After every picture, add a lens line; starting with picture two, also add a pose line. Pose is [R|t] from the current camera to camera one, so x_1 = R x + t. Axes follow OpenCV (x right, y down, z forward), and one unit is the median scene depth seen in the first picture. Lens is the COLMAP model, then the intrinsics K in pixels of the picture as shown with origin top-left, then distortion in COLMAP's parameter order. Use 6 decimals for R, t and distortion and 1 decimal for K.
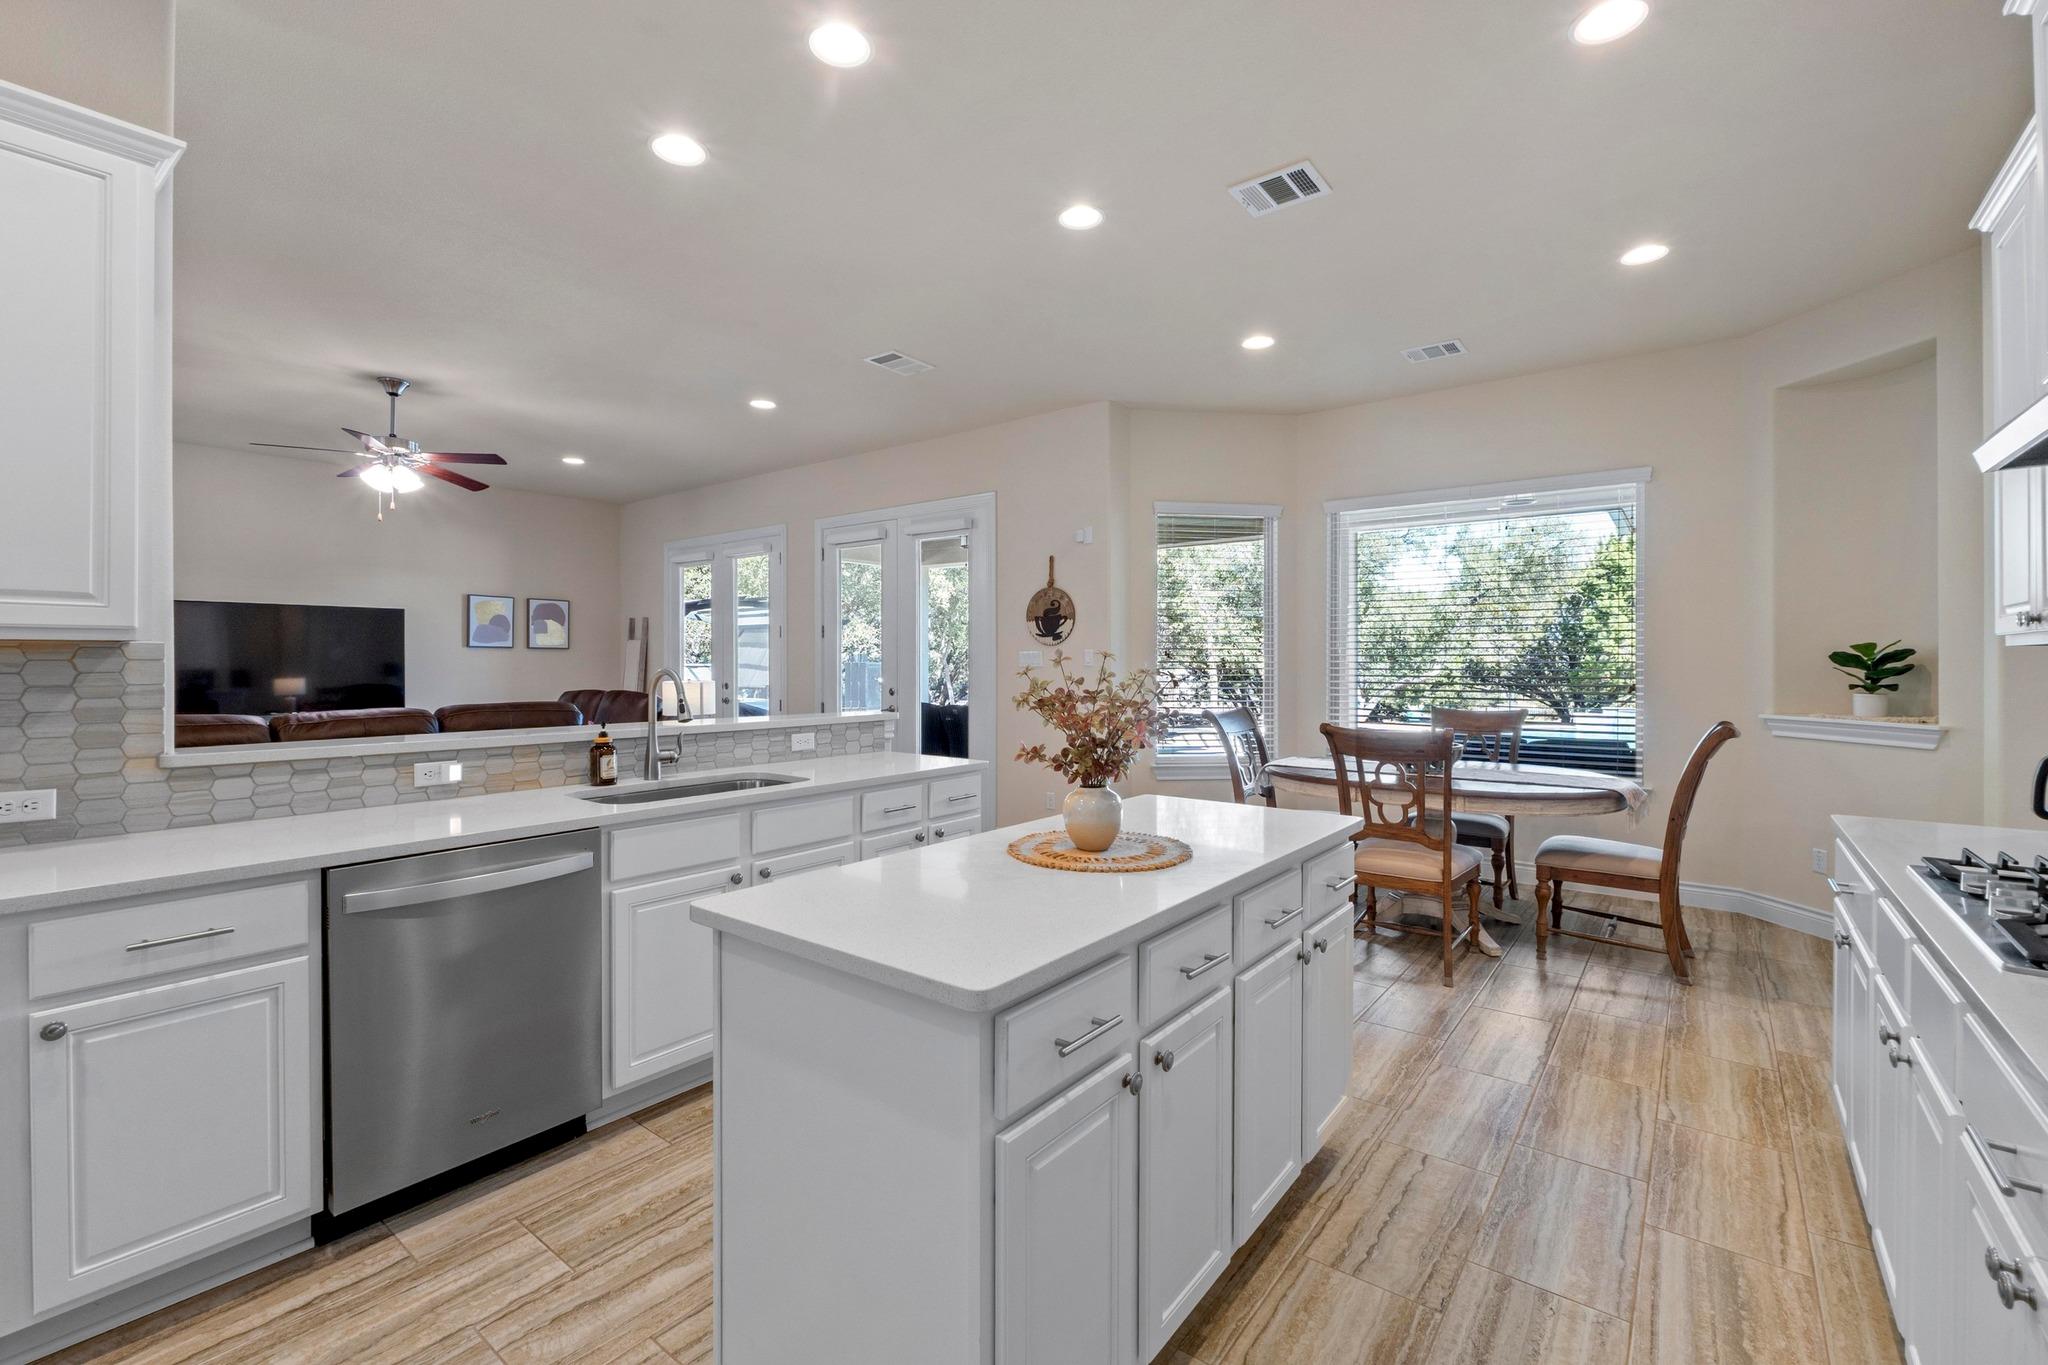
lens RADIAL K [[881.1, 0, 1020.2], [0, 881.1, 658.8], [0, 0, 1]] dist [-0.004783, -0.000510]
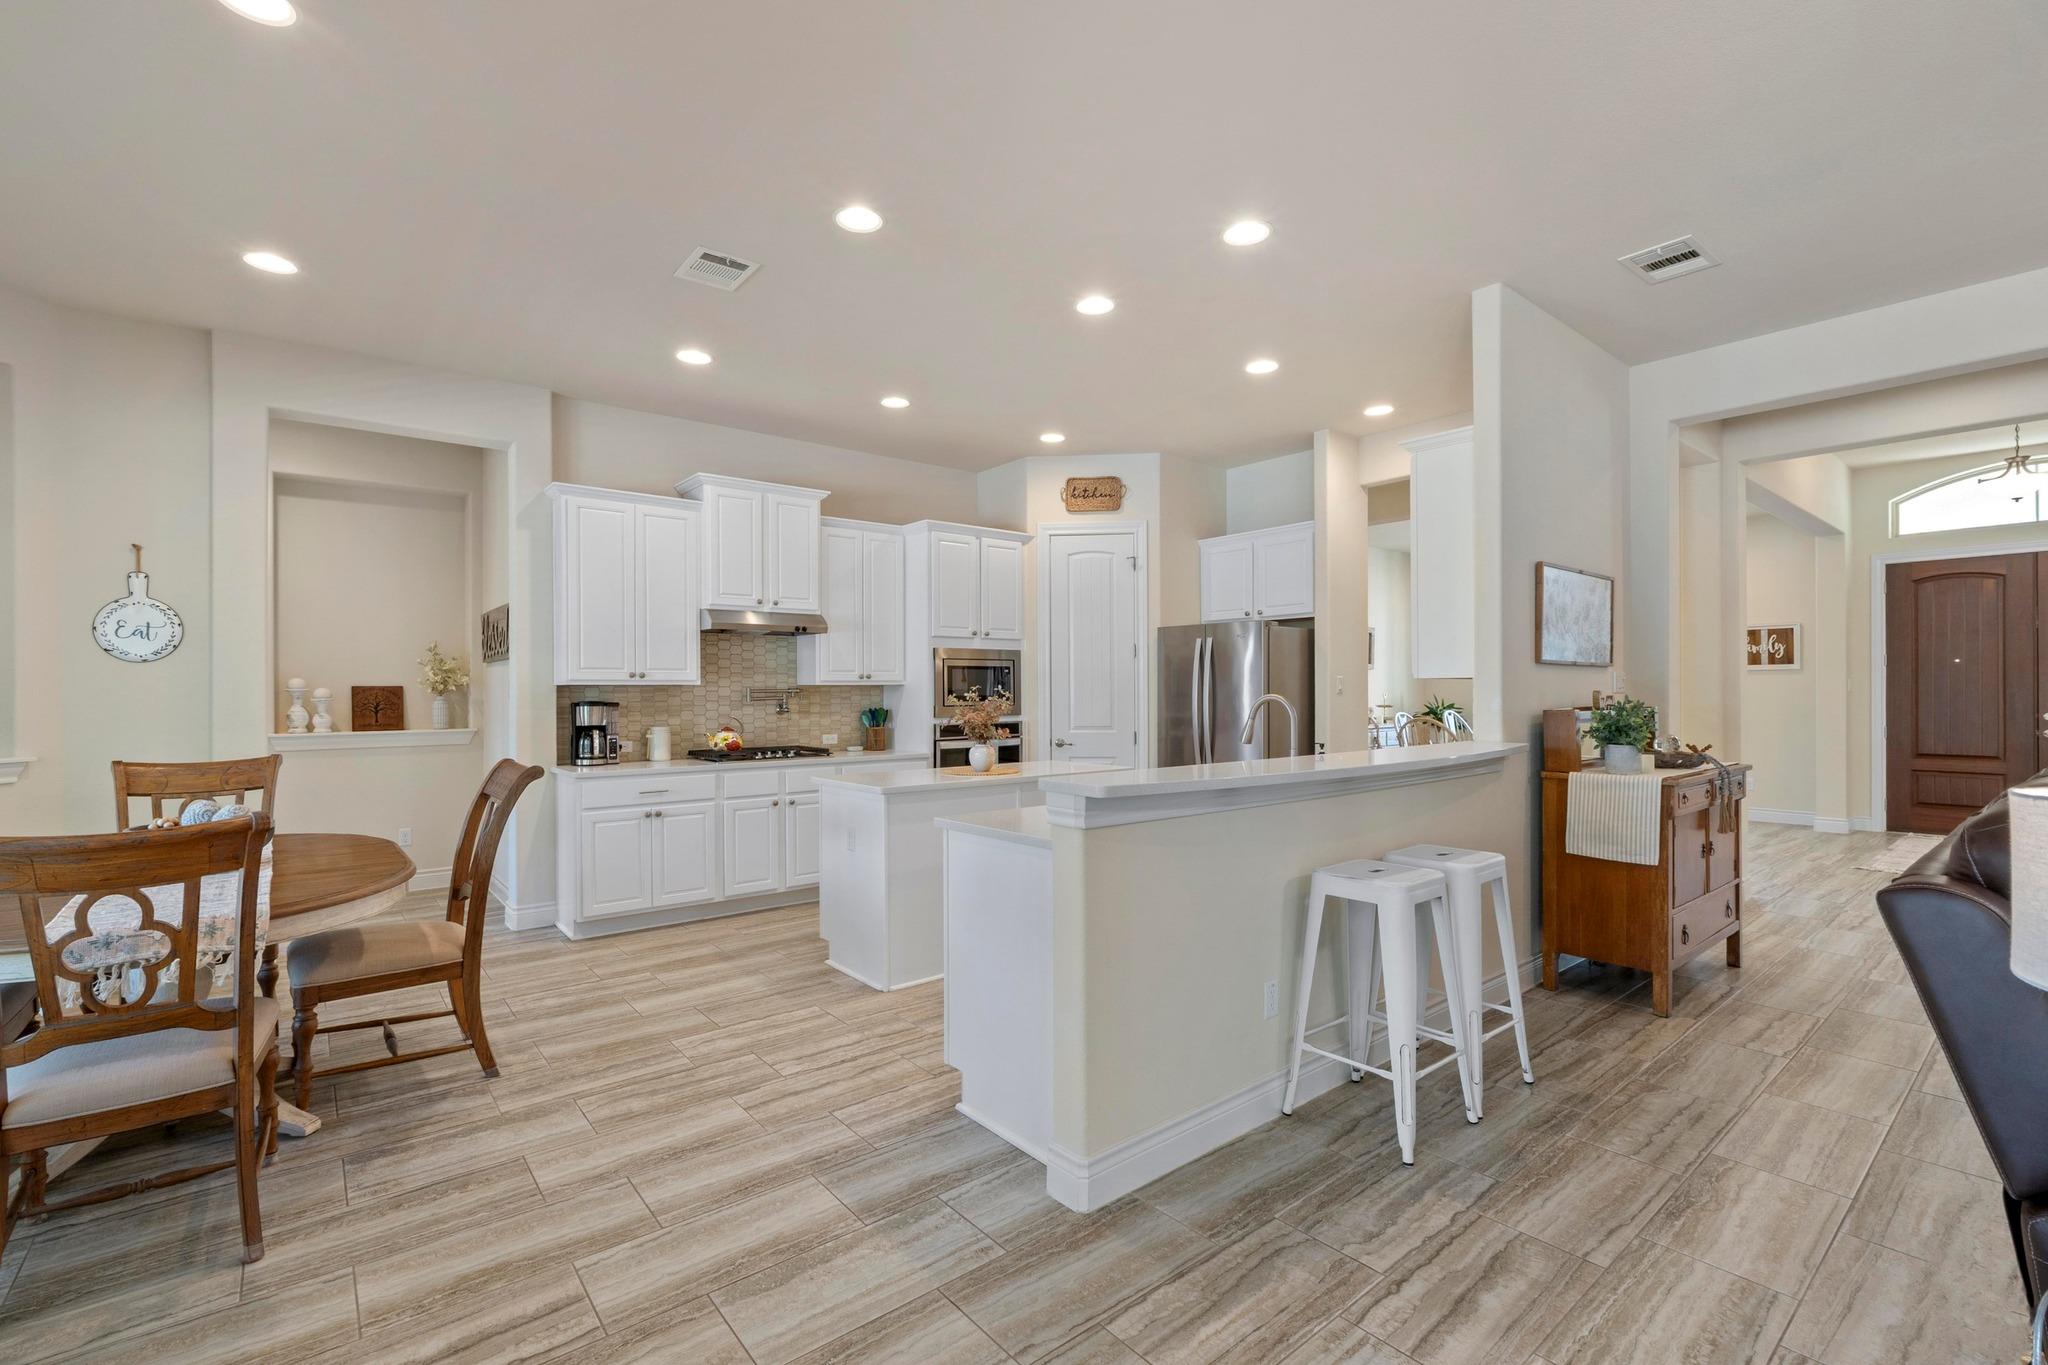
lens RADIAL K [[897.9, 0, 1008.9], [0, 897.9, 685.3], [0, 0, 1]] dist [-0.001204, 0.000072]
pose [[-0.973052, 0.006020, 0.230507, -0.381829], [0.003537, 0.999931, -0.011186, 0.013066], [-0.230558, -0.010069, -0.973006, 2.360773]]
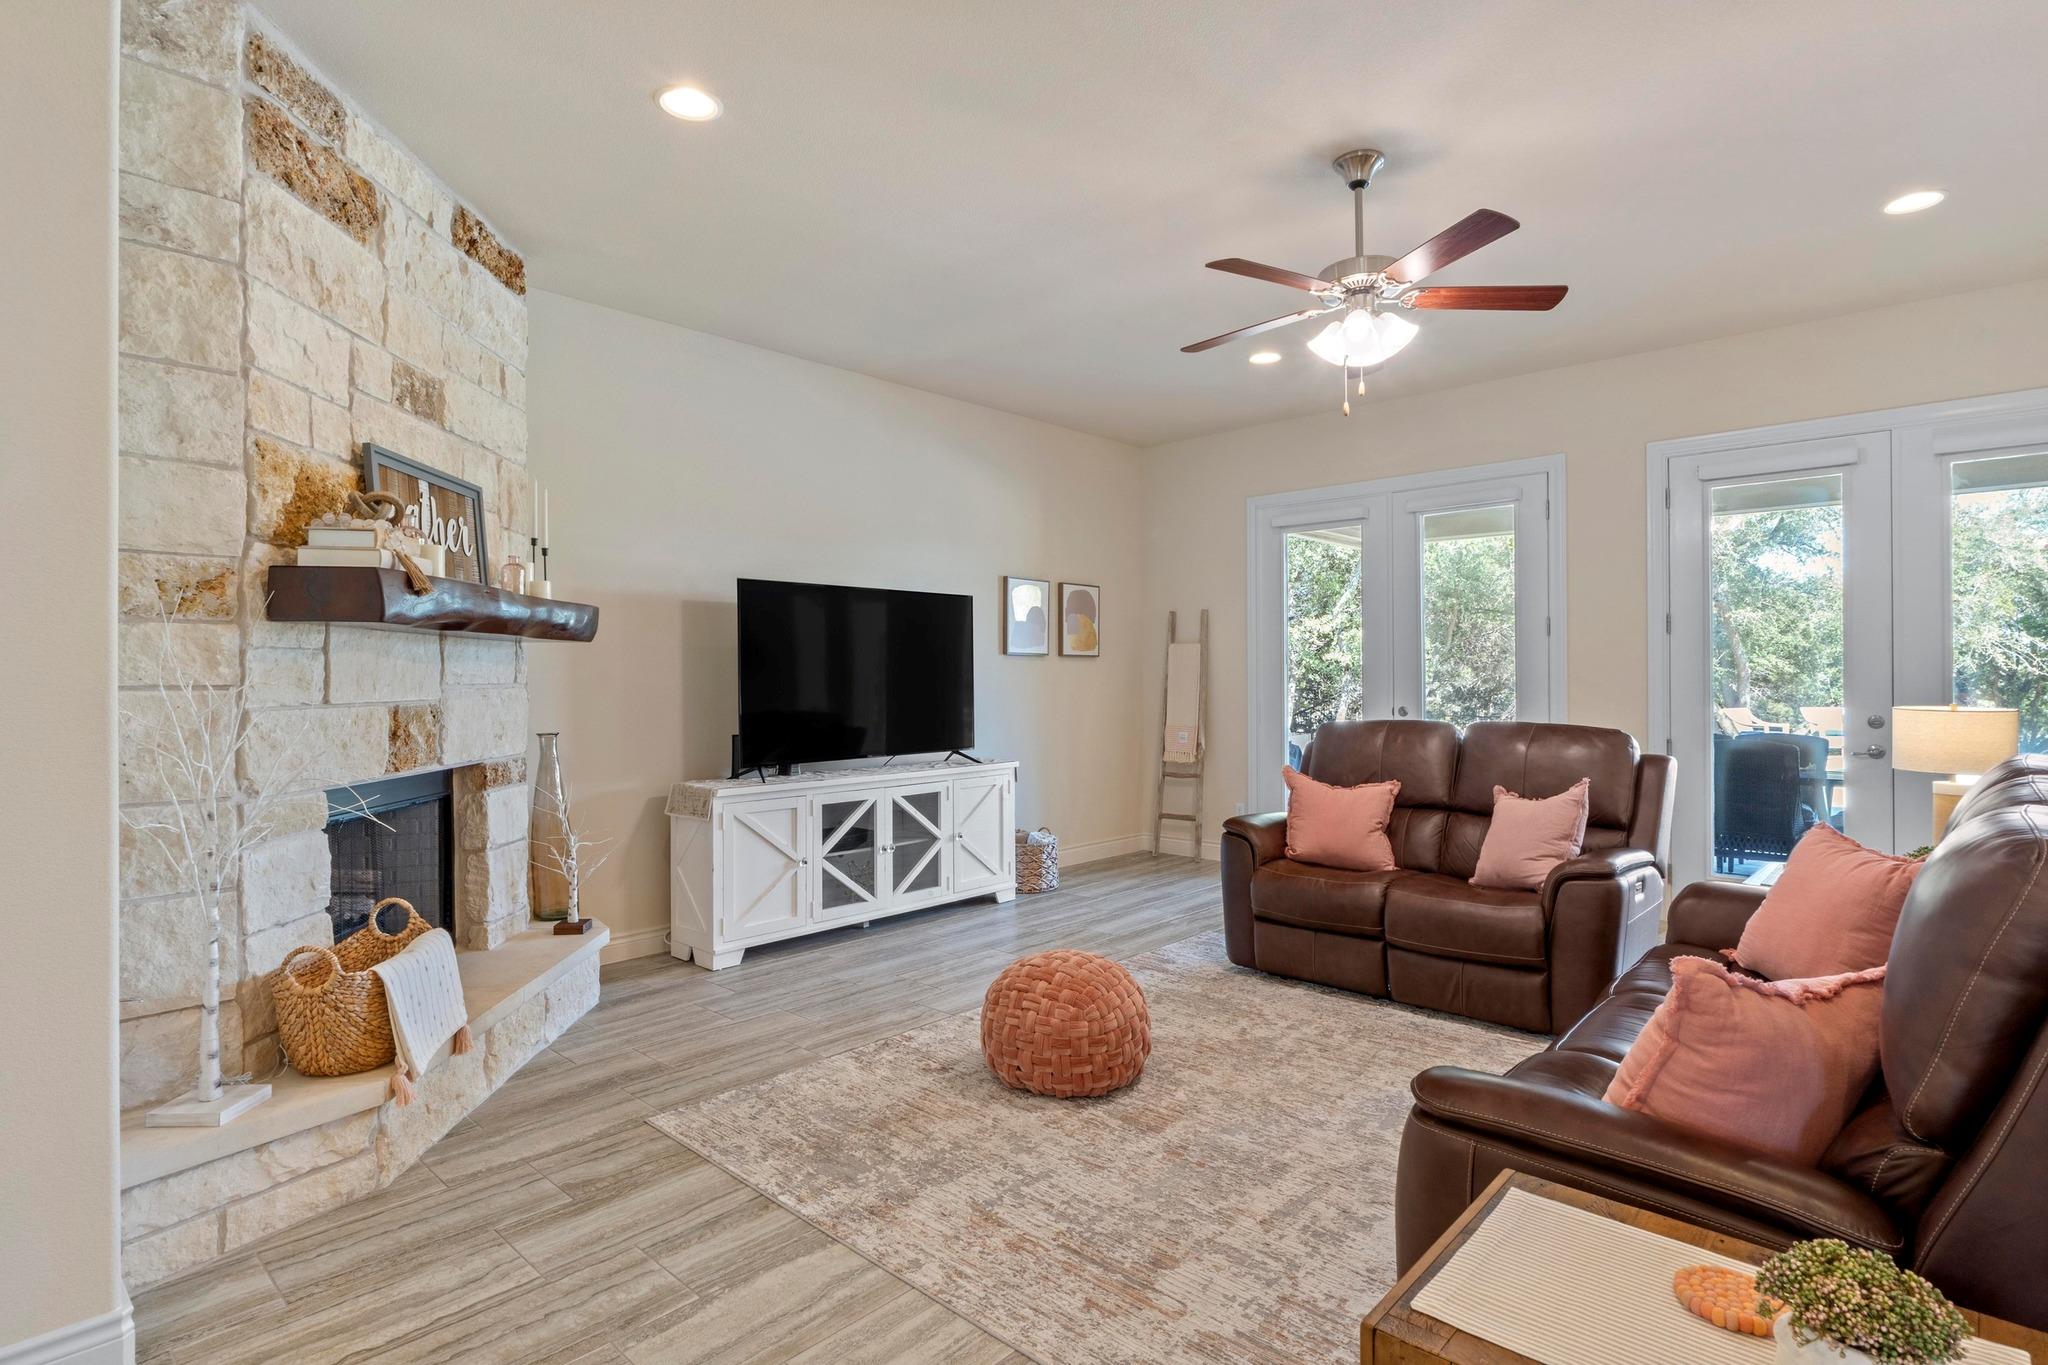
lens RADIAL K [[1025.9, 0, 1016.1], [0, 1025.9, 678.9], [0, 0, 1]] dist [-0.008501, 0.000705]
pose [[0.995524, -0.004549, -0.094400, -1.706738], [0.005035, 0.999975, 0.004910, 0.005787], [0.094375, -0.005363, 0.995522, 0.672268]]
